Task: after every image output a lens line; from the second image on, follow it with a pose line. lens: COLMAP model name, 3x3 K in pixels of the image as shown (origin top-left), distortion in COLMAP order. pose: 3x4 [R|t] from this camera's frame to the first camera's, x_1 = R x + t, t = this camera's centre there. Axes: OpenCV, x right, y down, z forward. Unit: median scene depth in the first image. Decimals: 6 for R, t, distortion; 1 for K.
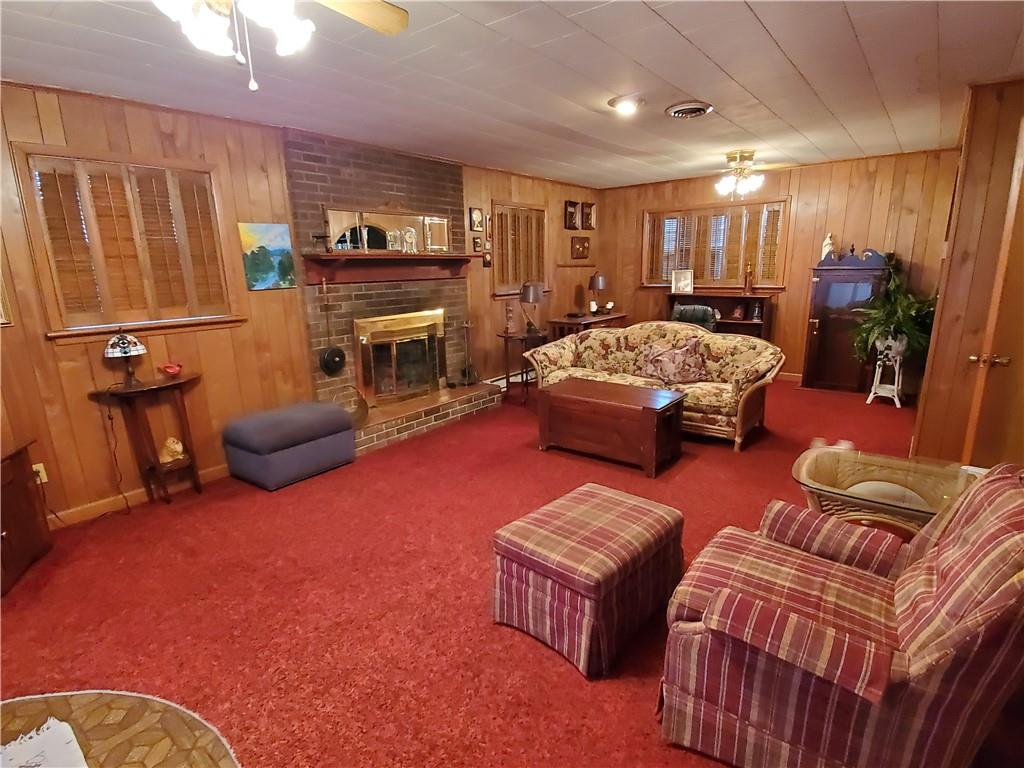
lens RADIAL K [[503.4, 0, 512.0], [0, 503.4, 384.0], [0, 0, 1]] dist [-0.001679, -0.000549]
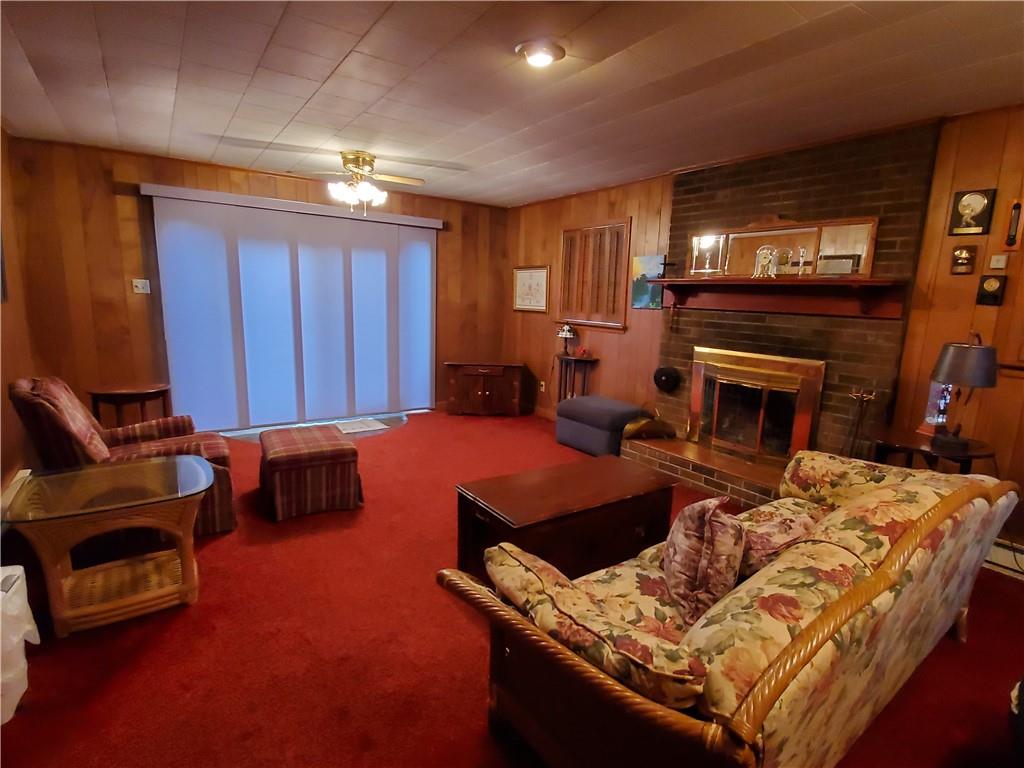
lens RADIAL K [[503.4, 0, 512.0], [0, 503.4, 384.0], [0, 0, 1]] dist [-0.001679, -0.000549]
pose [[-0.259334, 0.185729, -0.947761, 0.752306], [-0.246961, 0.935956, 0.250991, -0.229440], [0.933679, 0.299150, -0.196857, 0.935398]]
